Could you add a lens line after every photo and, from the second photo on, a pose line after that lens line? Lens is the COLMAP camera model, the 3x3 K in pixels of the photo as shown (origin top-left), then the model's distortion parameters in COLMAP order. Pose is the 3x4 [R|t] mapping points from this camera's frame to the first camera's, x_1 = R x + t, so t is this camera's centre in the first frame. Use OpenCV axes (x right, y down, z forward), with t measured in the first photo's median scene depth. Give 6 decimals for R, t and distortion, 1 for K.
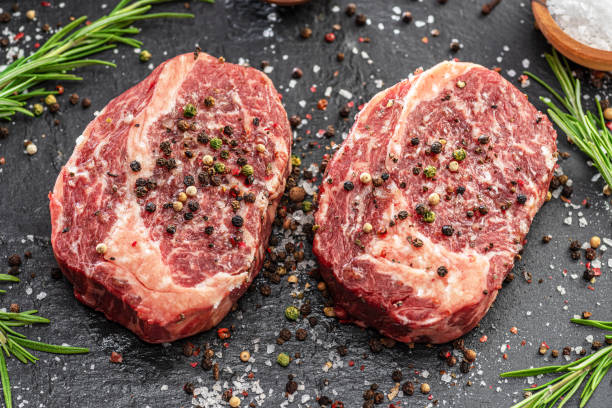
lens RADIAL K [[1922.1, 0, 306.0], [0, 1922.1, 204.0], [0, 0, 1]] dist [0.034330, -1.376027]
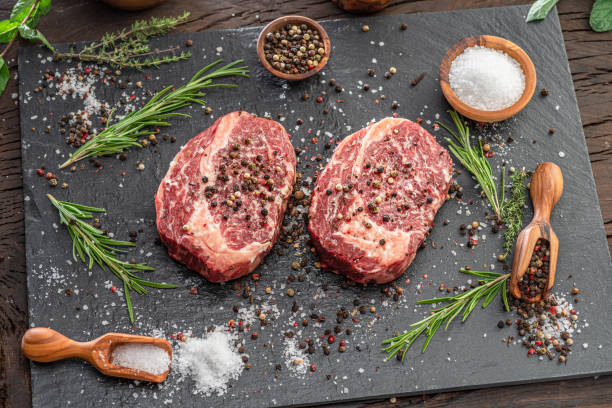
lens RADIAL K [[1922.1, 0, 306.0], [0, 1922.1, 204.0], [0, 0, 1]] dist [0.034330, -1.376027]
pose [[0.999977, 0.006477, -0.001849, 0.004695], [-0.006426, 0.999626, 0.026582, -0.043629], [0.002020, -0.026570, 0.999645, -0.710828]]
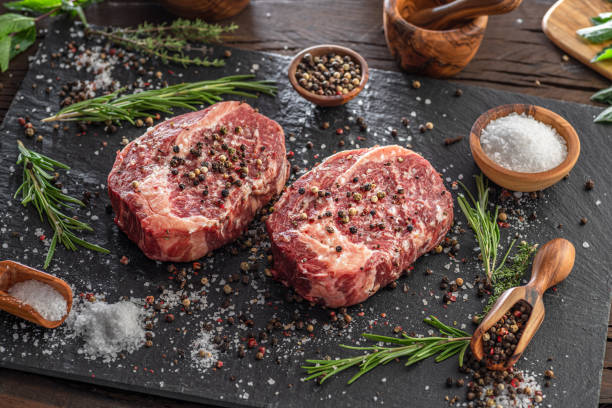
lens RADIAL K [[1922.1, 0, 306.0], [0, 1922.1, 204.0], [0, 0, 1]] dist [0.034330, -1.376027]
pose [[0.942644, 0.236348, -0.235717, 0.378547], [-0.296095, 0.918076, -0.263562, 0.391943], [0.154114, 0.318240, 0.935400, -0.403585]]
